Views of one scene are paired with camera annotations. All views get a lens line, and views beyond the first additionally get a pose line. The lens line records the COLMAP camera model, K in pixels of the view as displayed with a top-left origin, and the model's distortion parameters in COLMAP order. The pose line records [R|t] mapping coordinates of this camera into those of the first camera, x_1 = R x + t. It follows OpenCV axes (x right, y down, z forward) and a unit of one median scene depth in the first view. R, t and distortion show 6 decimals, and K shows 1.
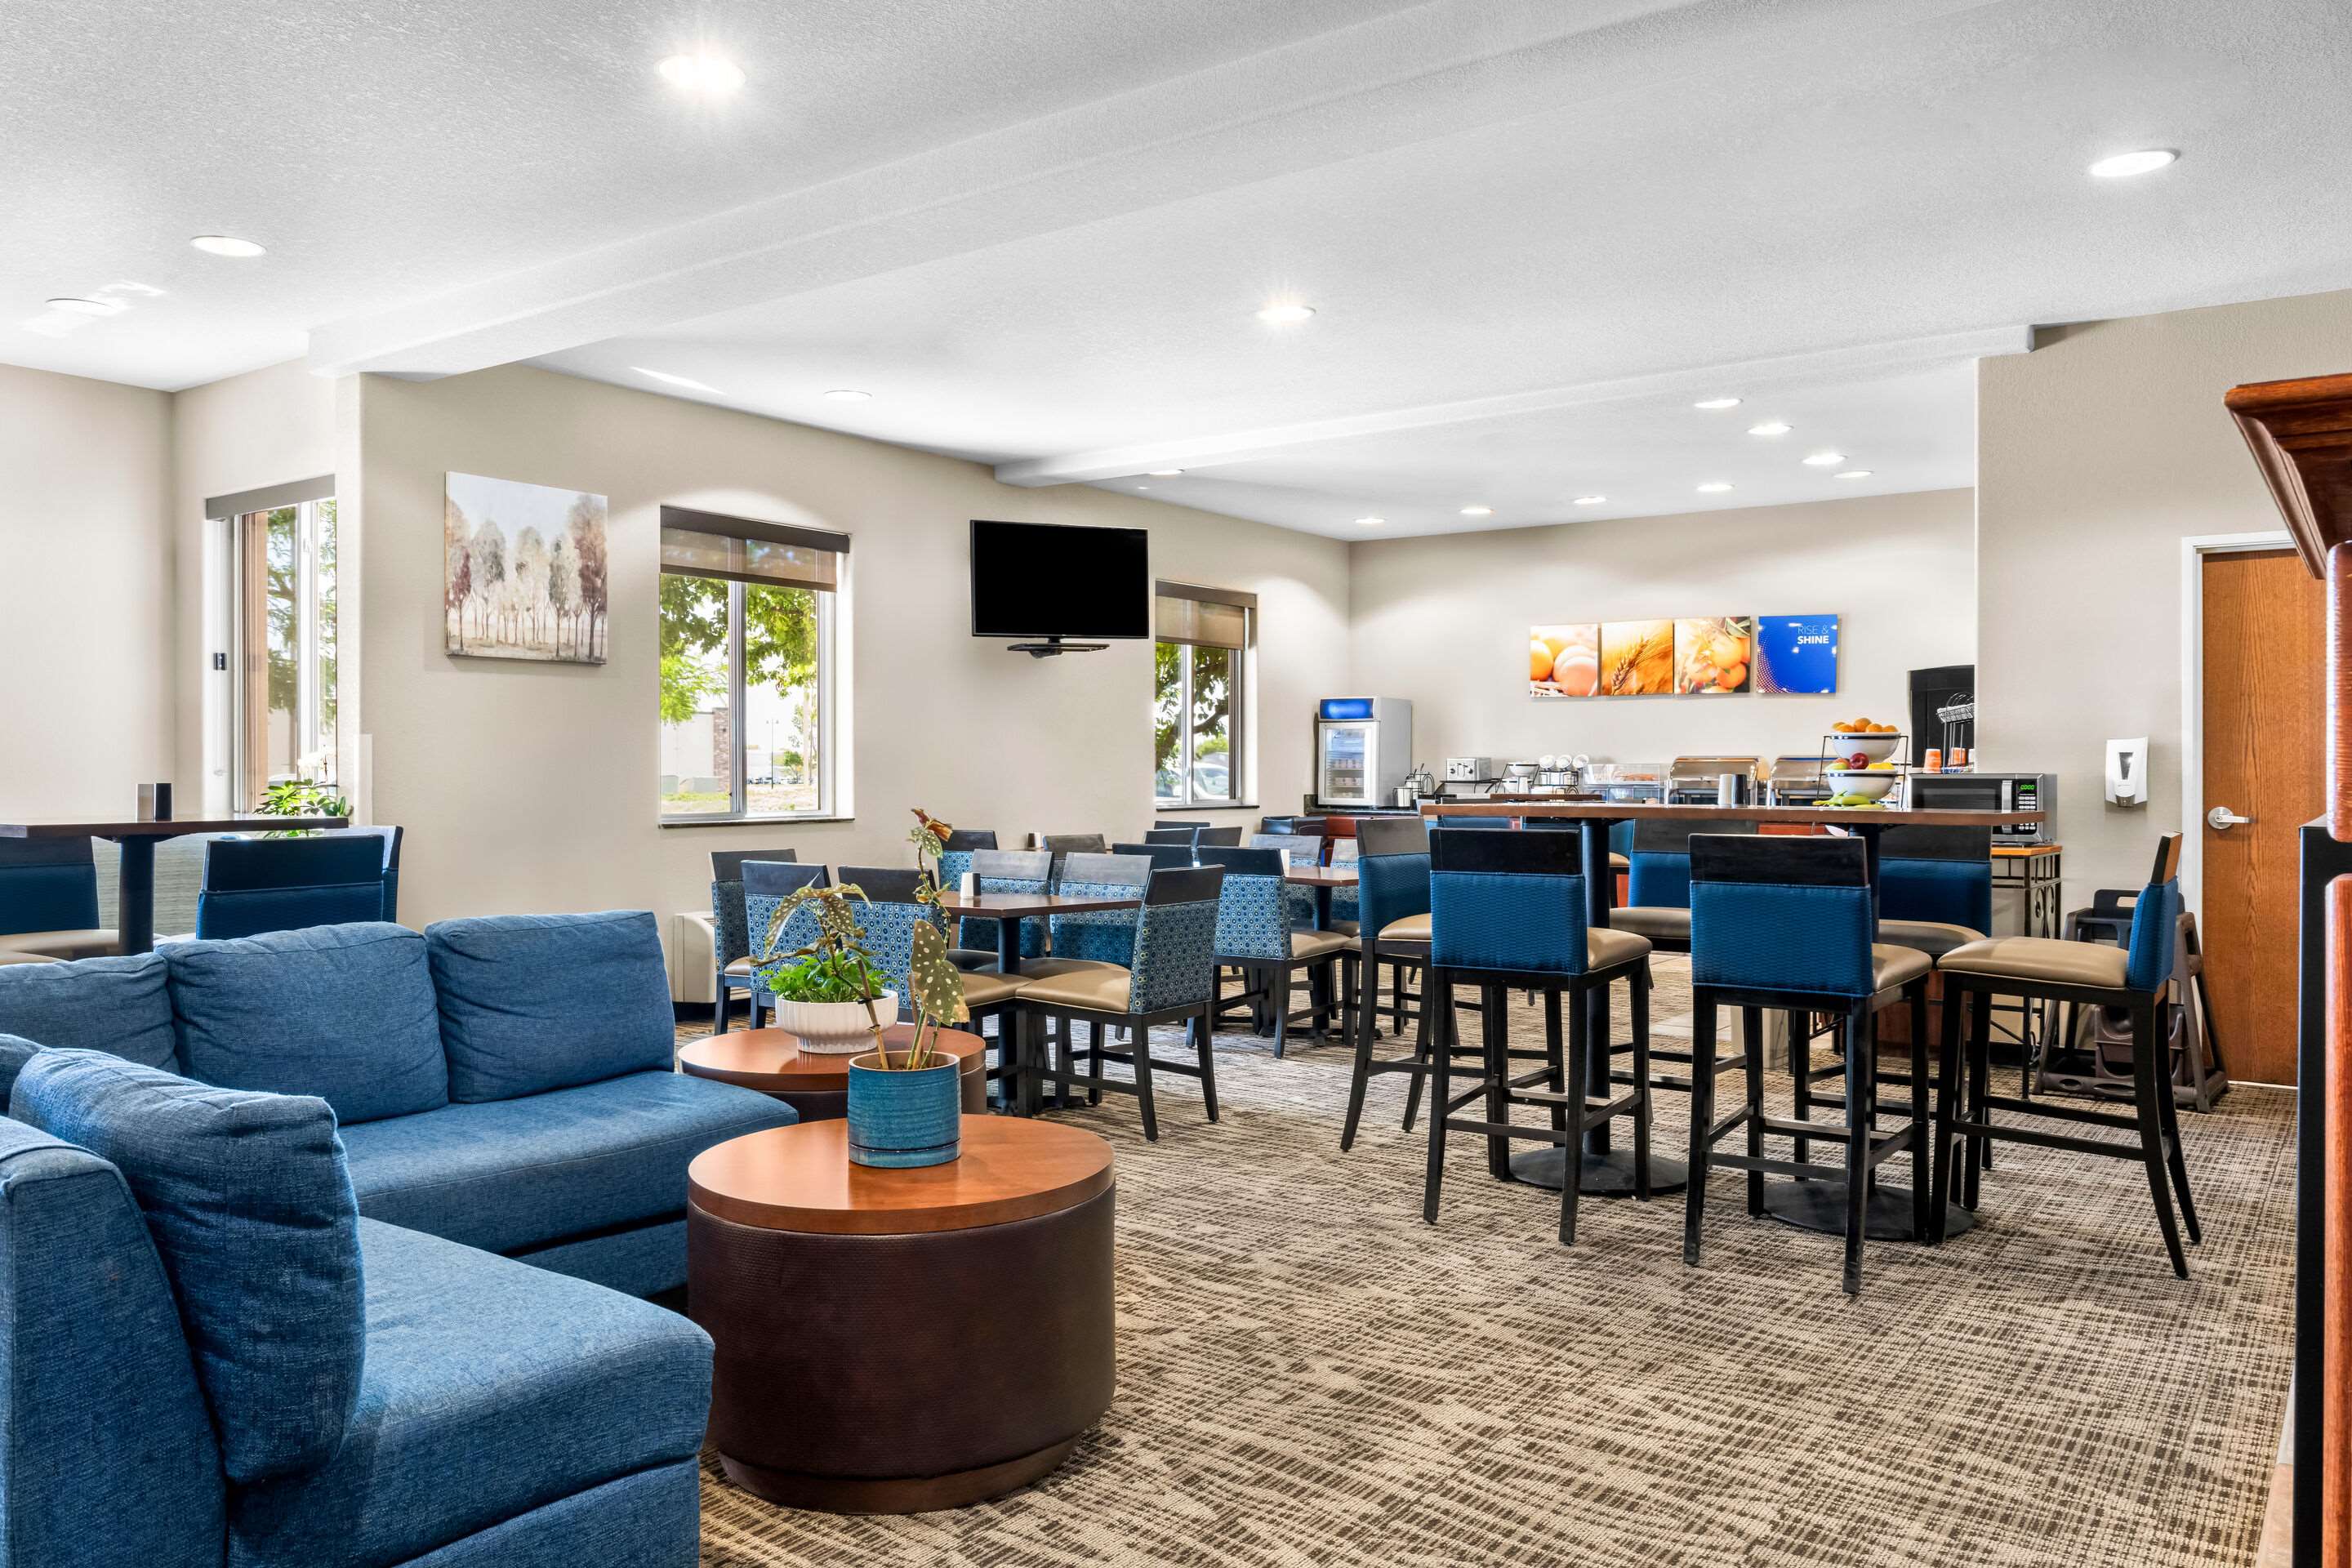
lens RADIAL K [[1701.5, 0, 1174.8], [0, 1701.5, 779.8], [0, 0, 1]] dist [0.001292, 0.004183]
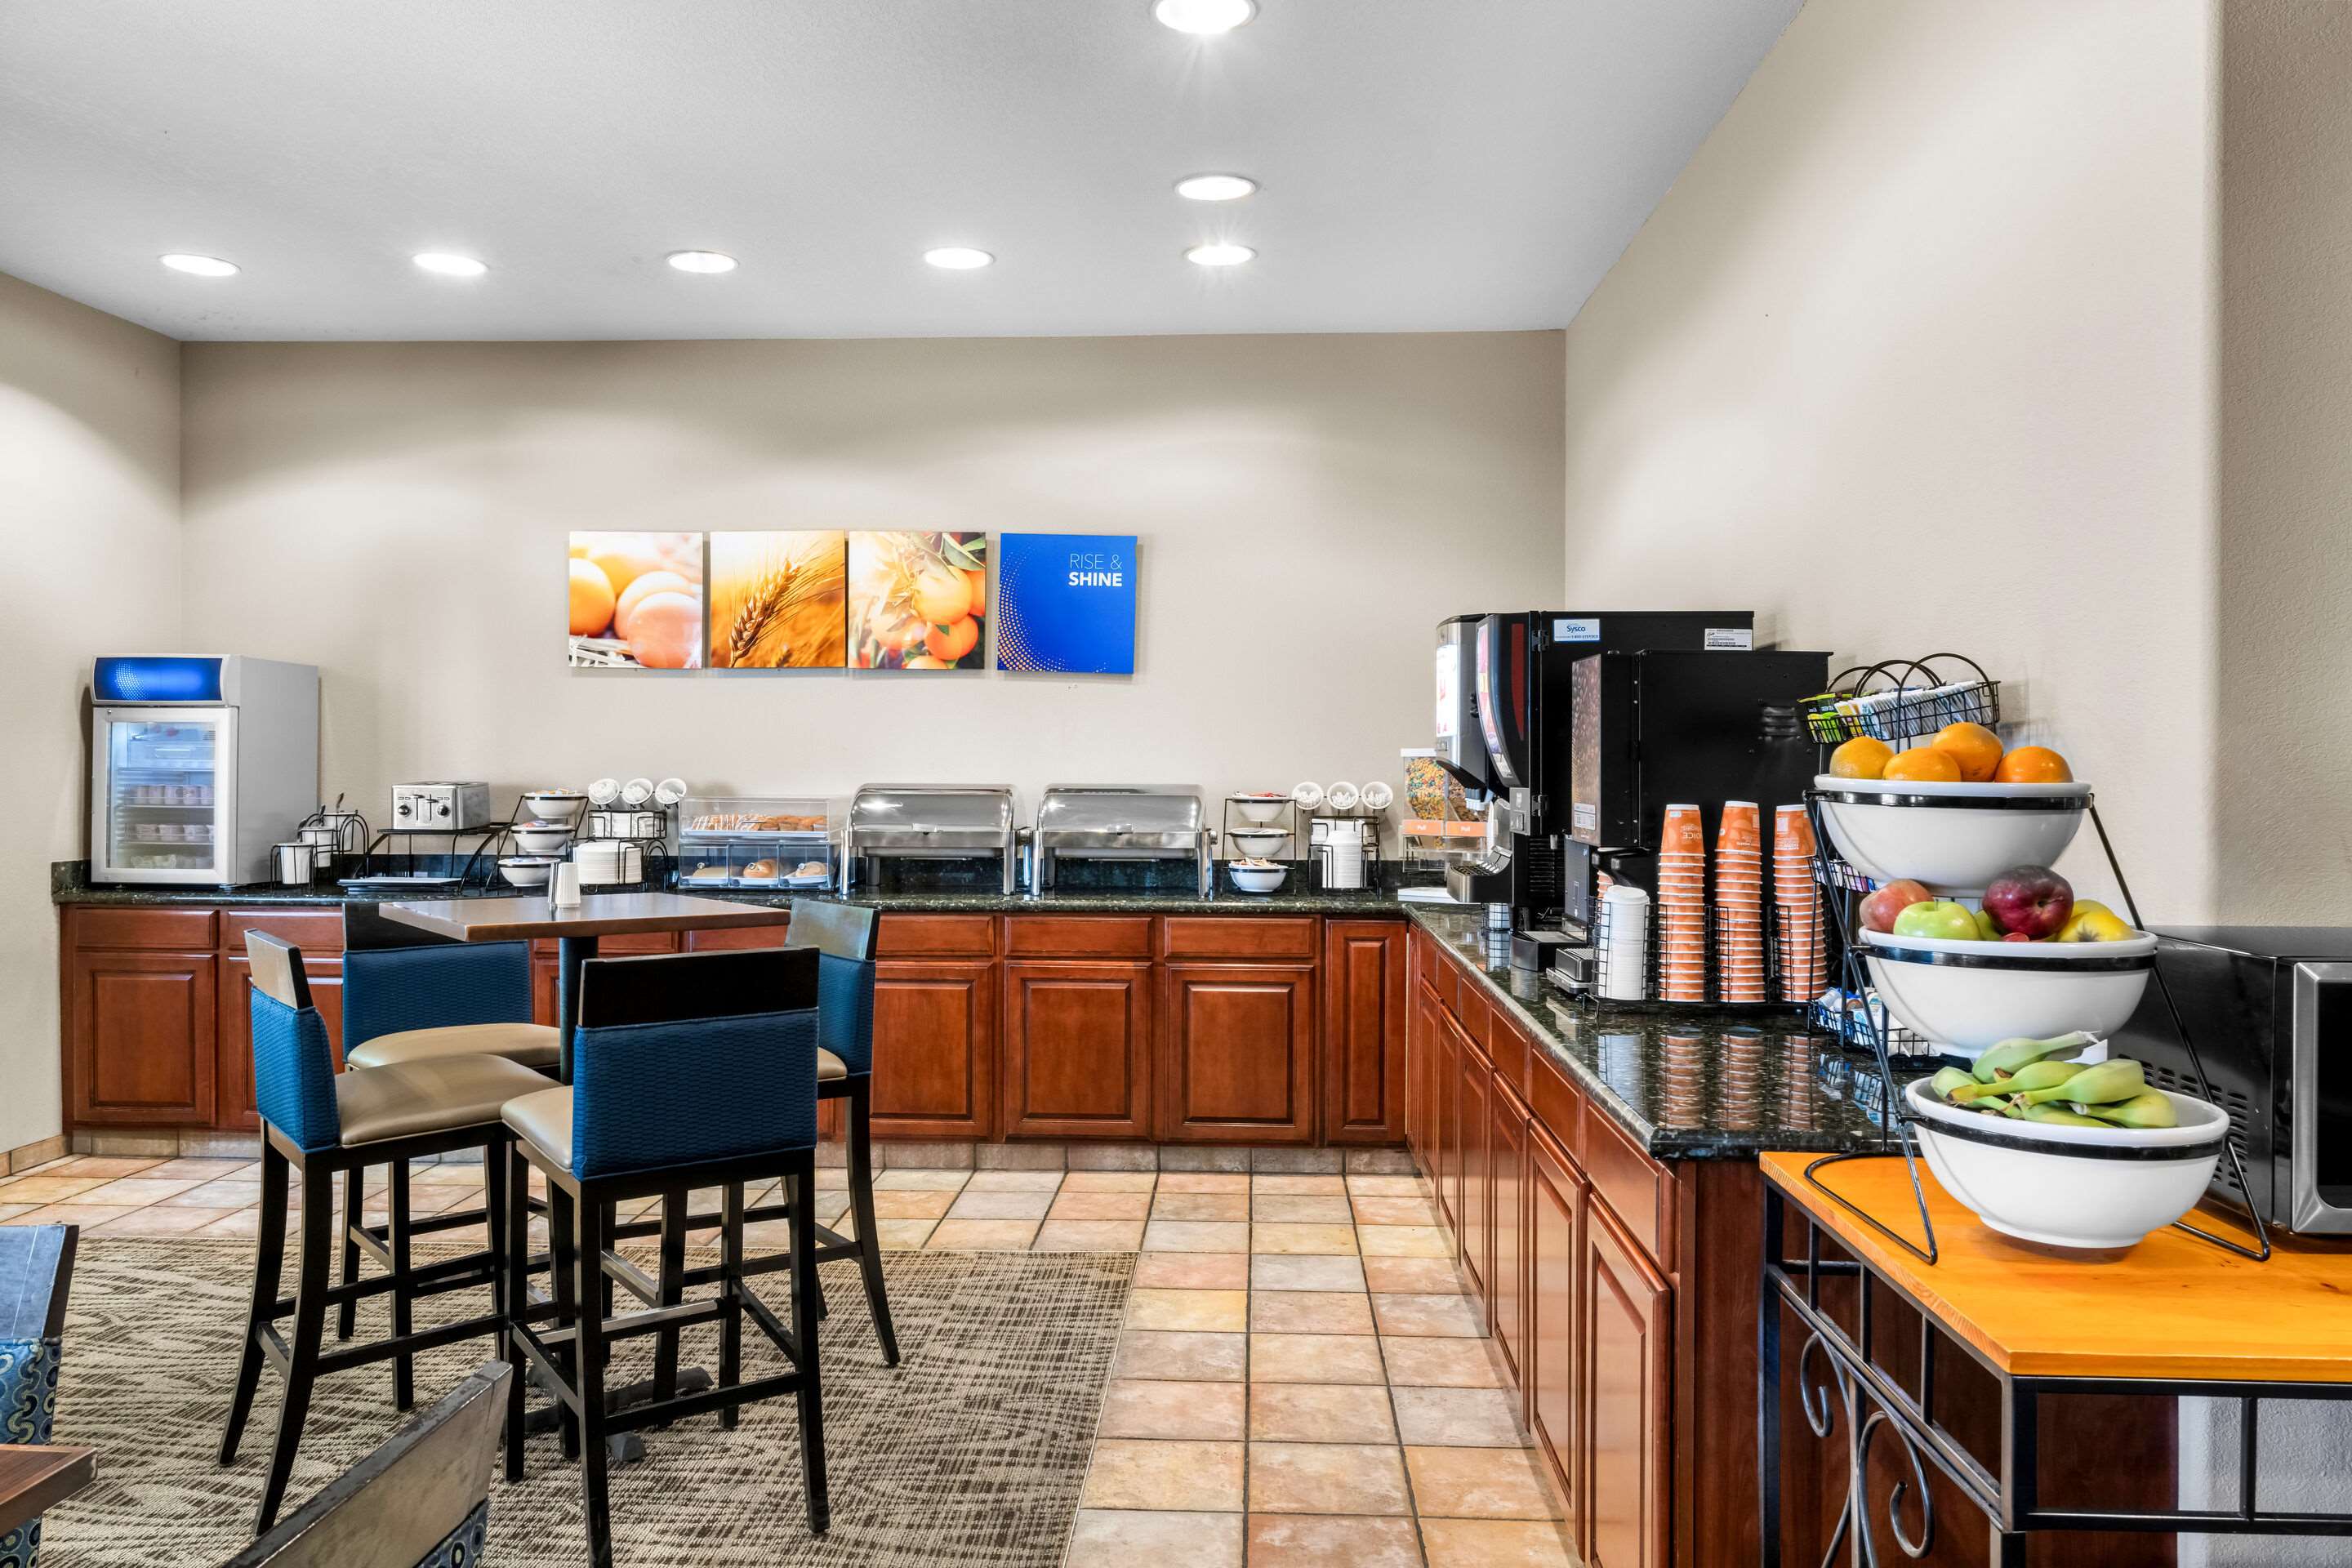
lens RADIAL K [[1559.0, 0, 1182.8], [0, 1559.0, 773.5], [0, 0, 1]] dist [0.004681, -0.003089]
pose [[0.832556, -0.001910, 0.553937, 0.128366], [0.000580, 0.999997, 0.002577, -0.021751], [-0.553940, -0.001824, 0.832554, 0.635139]]
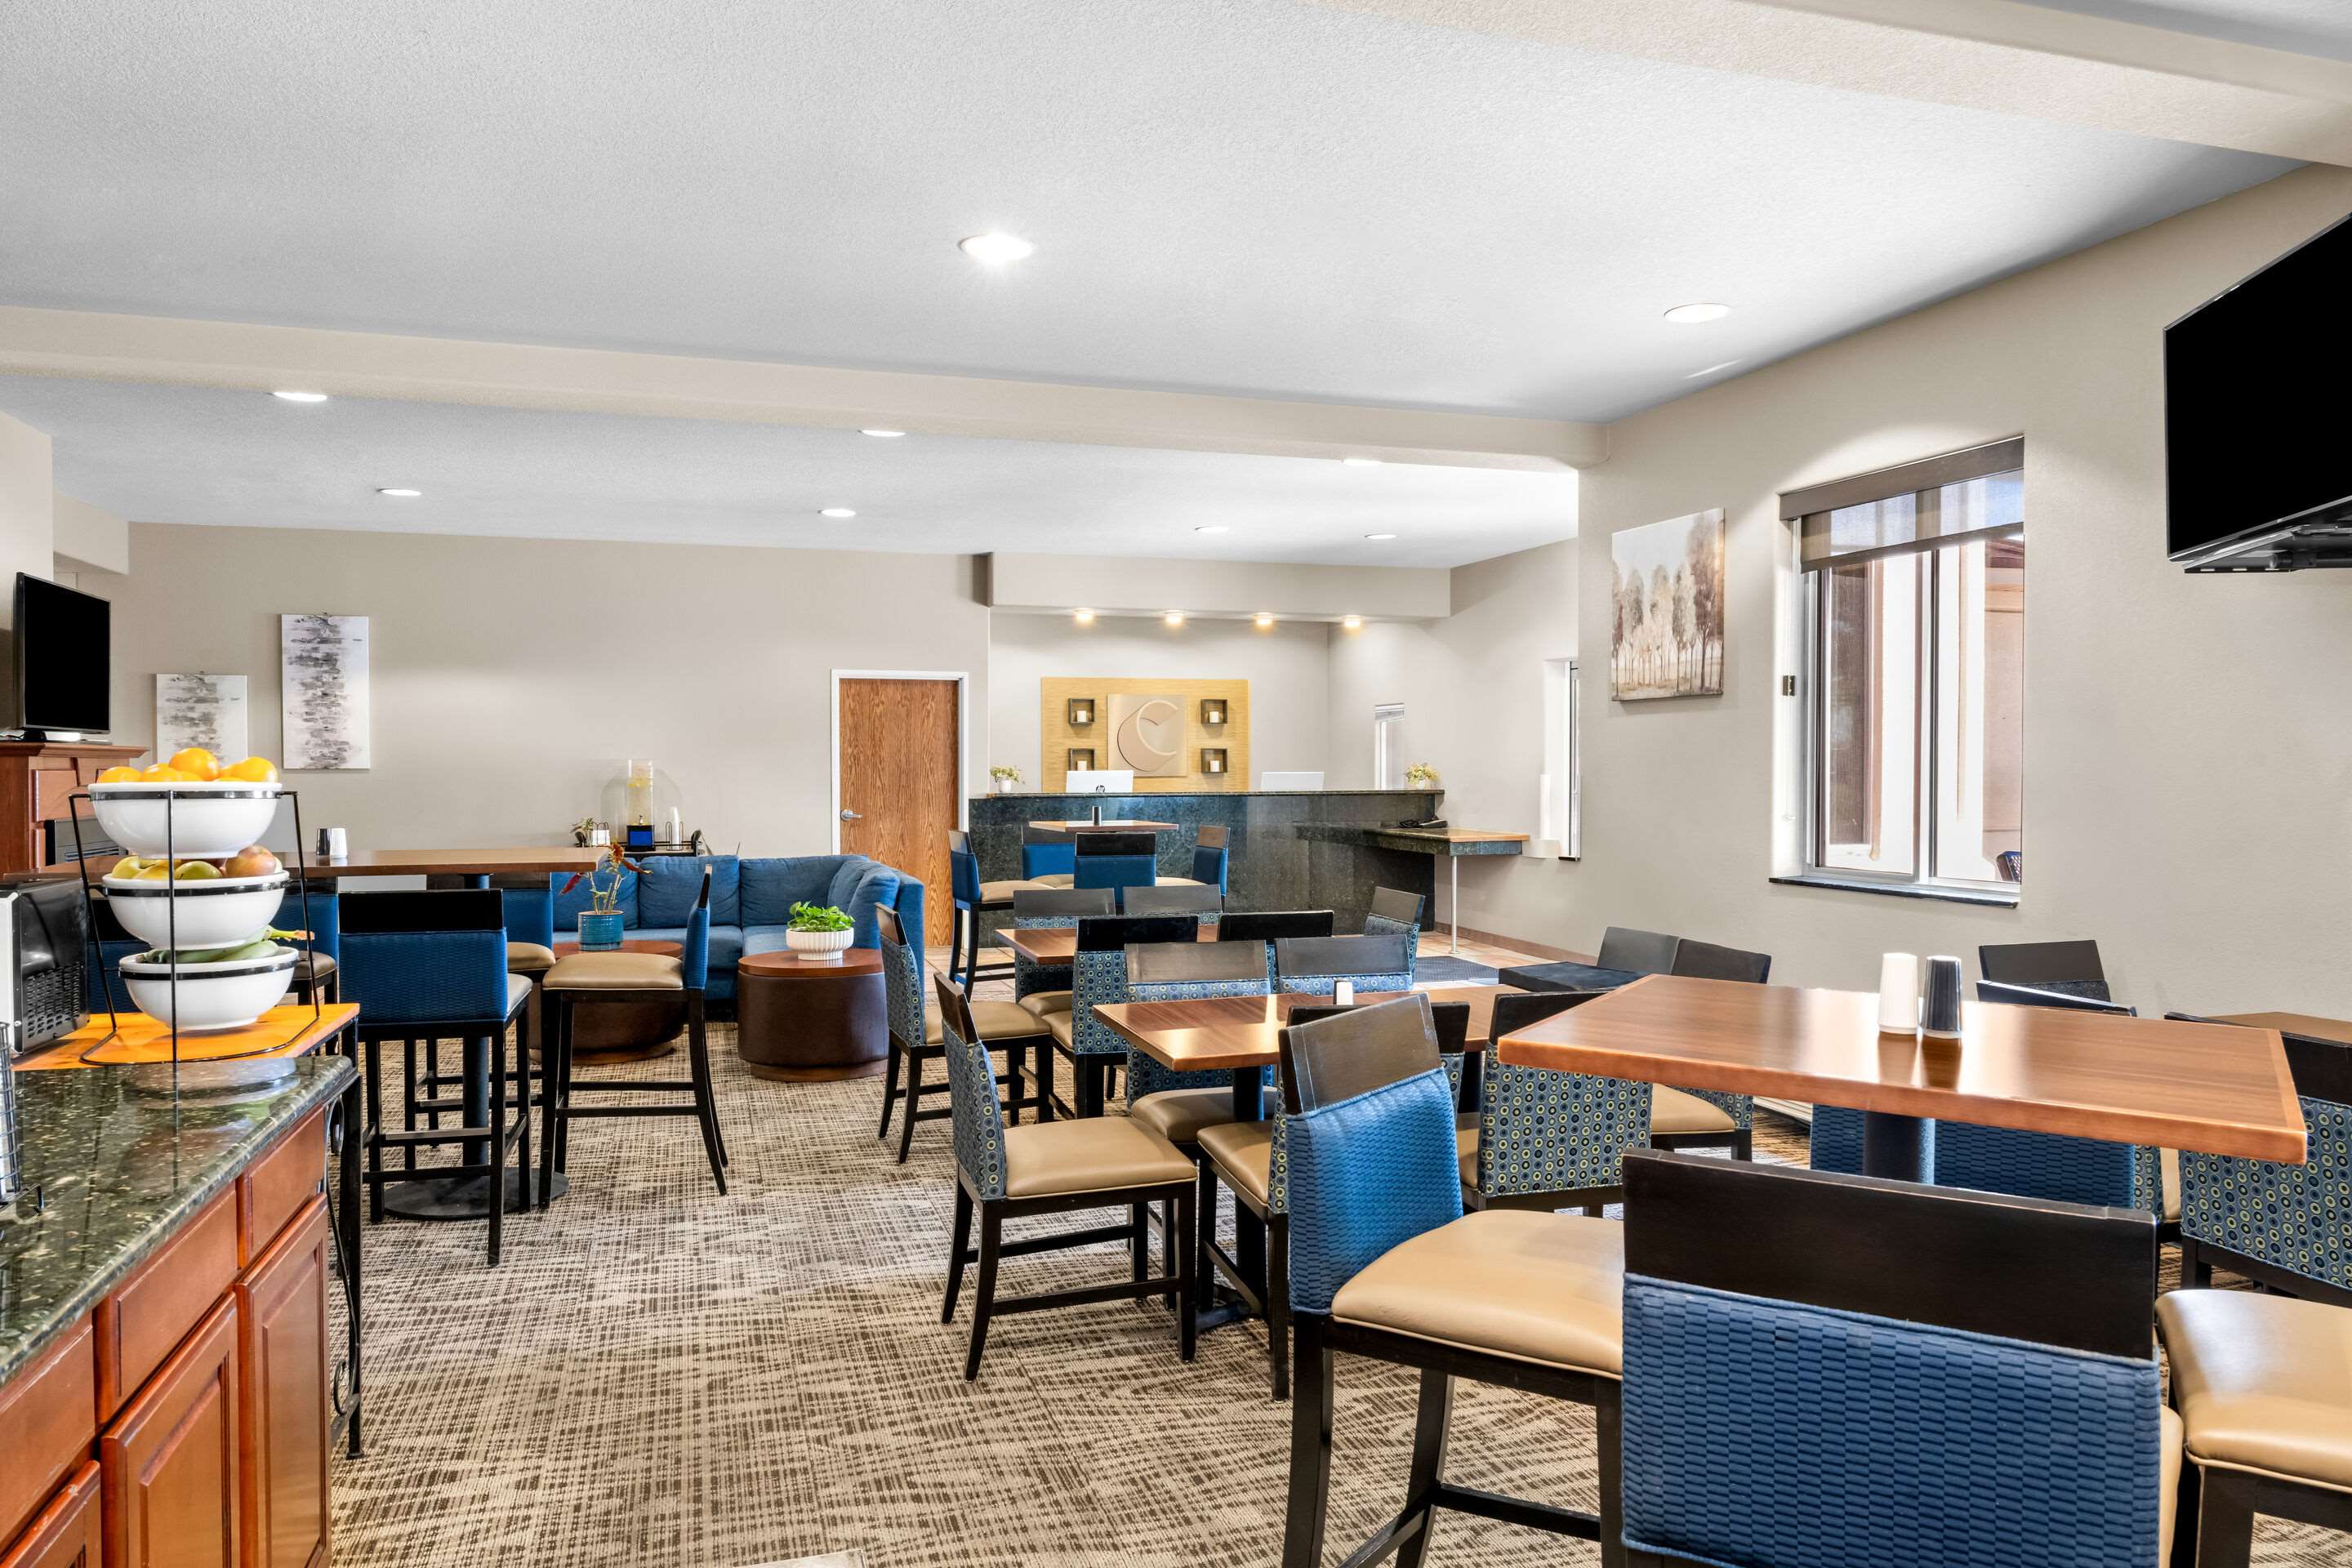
lens RADIAL K [[1559.0, 0, 1171.0], [0, 1559.0, 786.4], [0, 0, 1]] dist [0.004681, -0.003089]
pose [[-0.595220, 0.013258, -0.803453, 0.416951], [-0.002266, 0.999832, 0.018177, -0.027207], [0.803559, 0.012640, -0.595090, 1.035482]]
